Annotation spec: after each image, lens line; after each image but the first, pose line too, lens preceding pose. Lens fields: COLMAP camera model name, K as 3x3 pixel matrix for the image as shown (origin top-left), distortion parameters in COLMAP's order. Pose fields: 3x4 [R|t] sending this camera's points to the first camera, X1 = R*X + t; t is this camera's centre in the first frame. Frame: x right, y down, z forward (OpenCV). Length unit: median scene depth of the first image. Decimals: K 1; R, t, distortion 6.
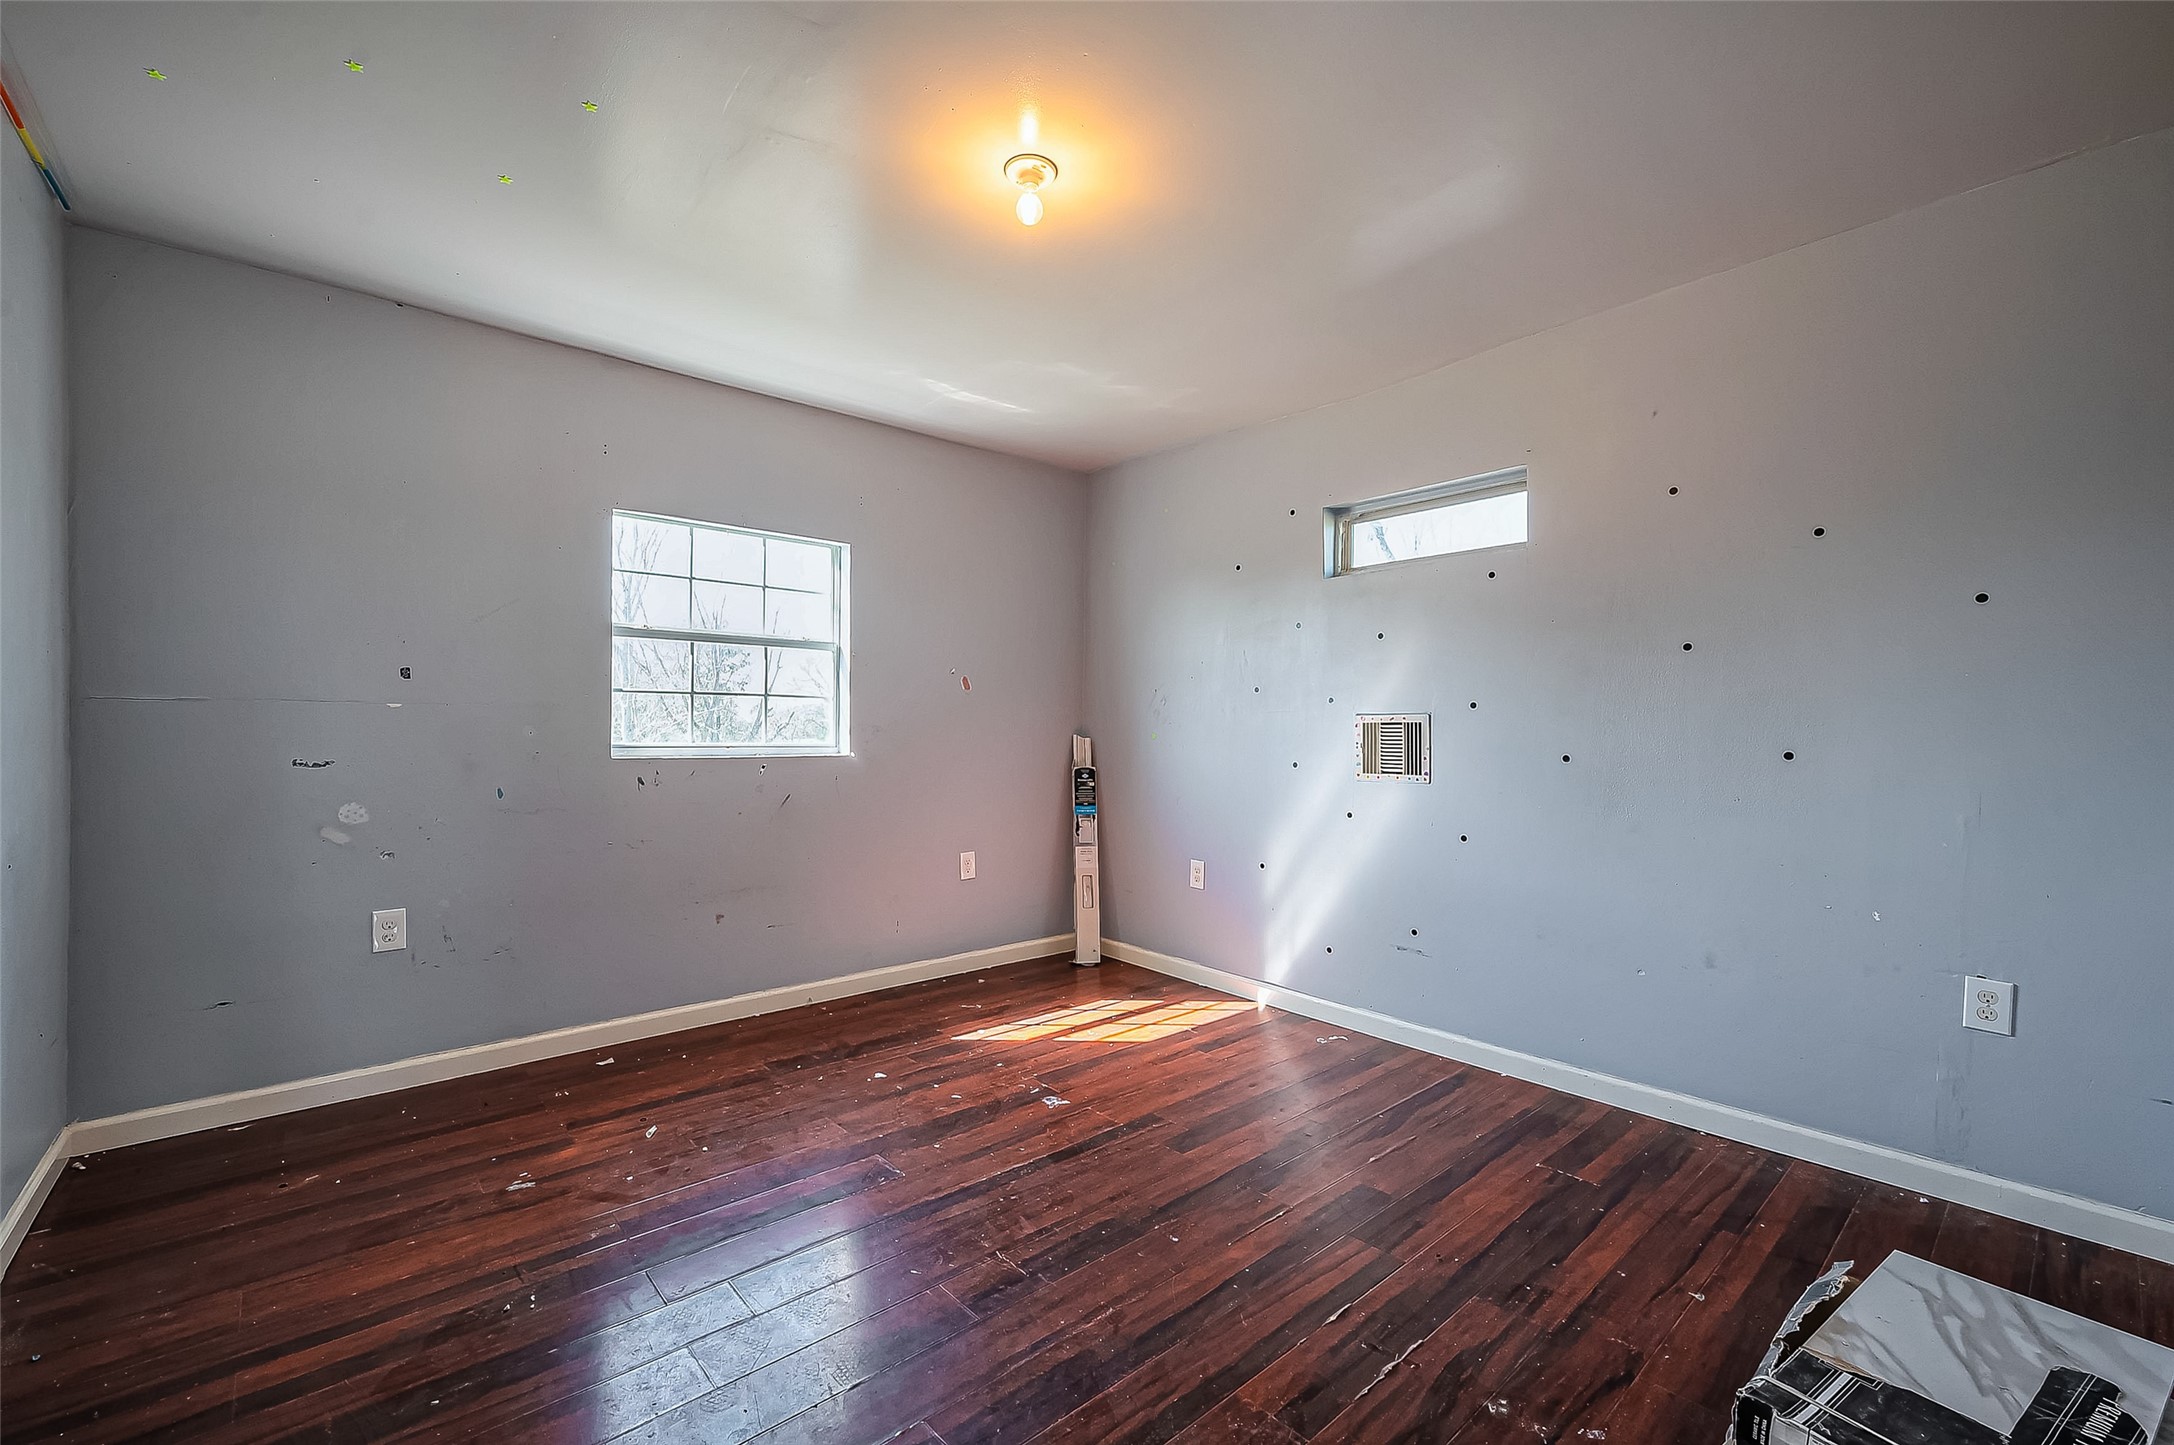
lens RADIAL K [[891.9, 0, 1087.0], [0, 891.9, 722.5], [0, 0, 1]] dist [0.000446, -0.000030]
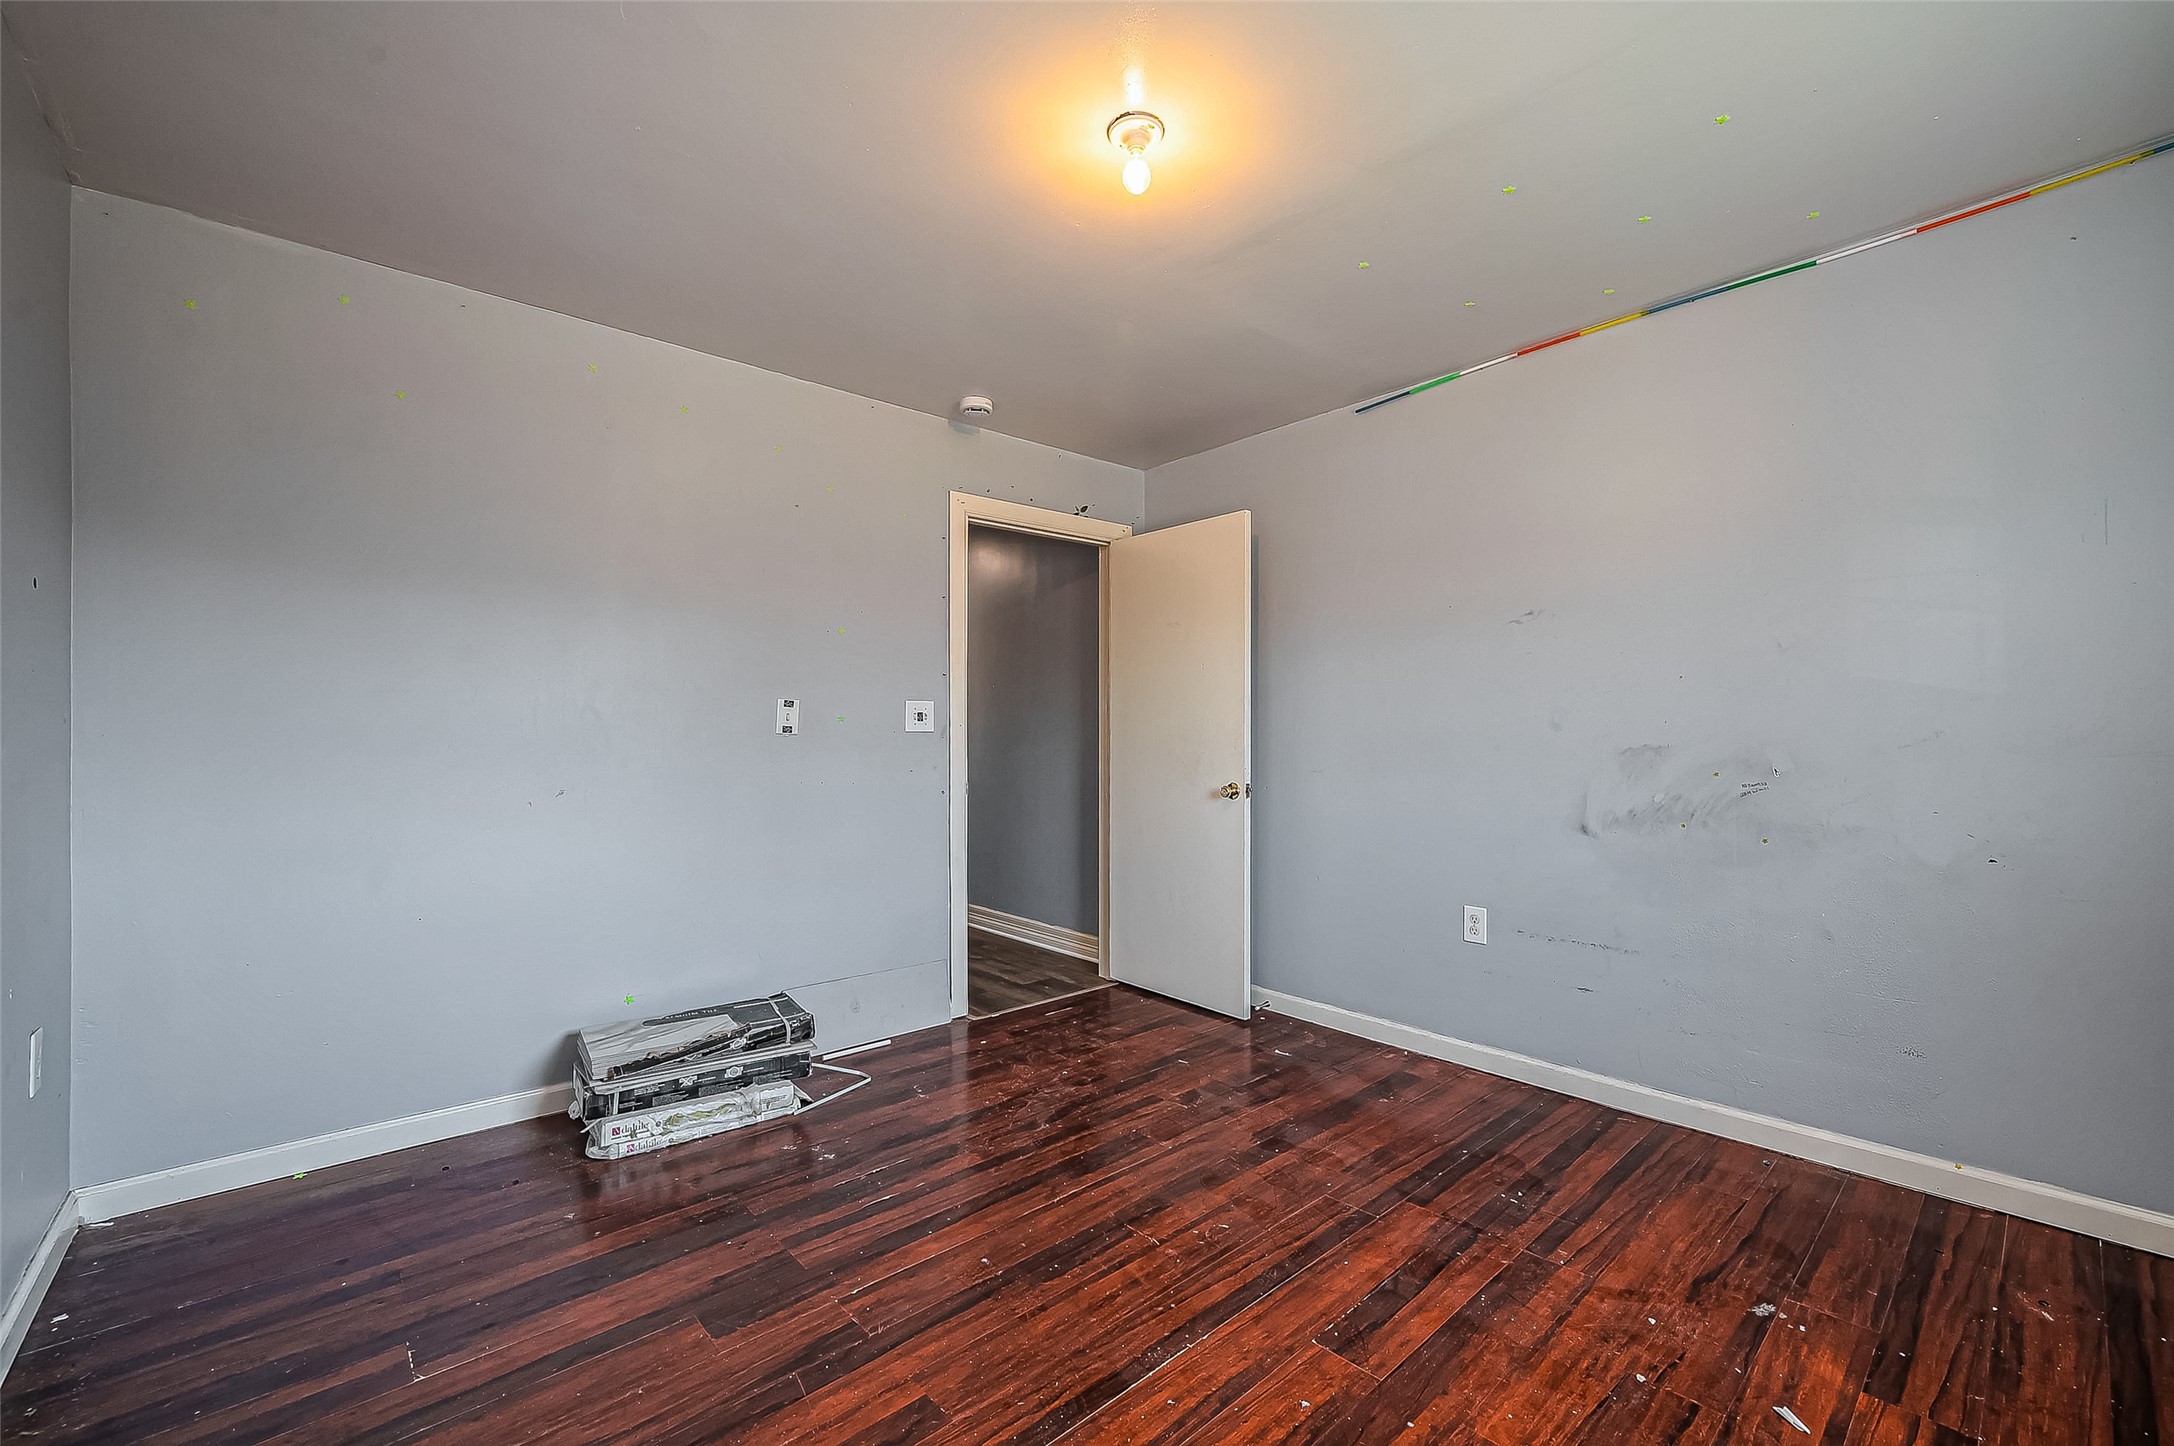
lens RADIAL K [[891.9, 0, 1087.0], [0, 891.9, 723.0], [0, 0, 1]] dist [0.000446, -0.000030]
pose [[-0.999997, 0.001245, -0.002159, -0.013662], [0.001289, 0.999791, -0.020427, -0.002306], [0.002133, -0.020429, -0.999789, 1.953078]]
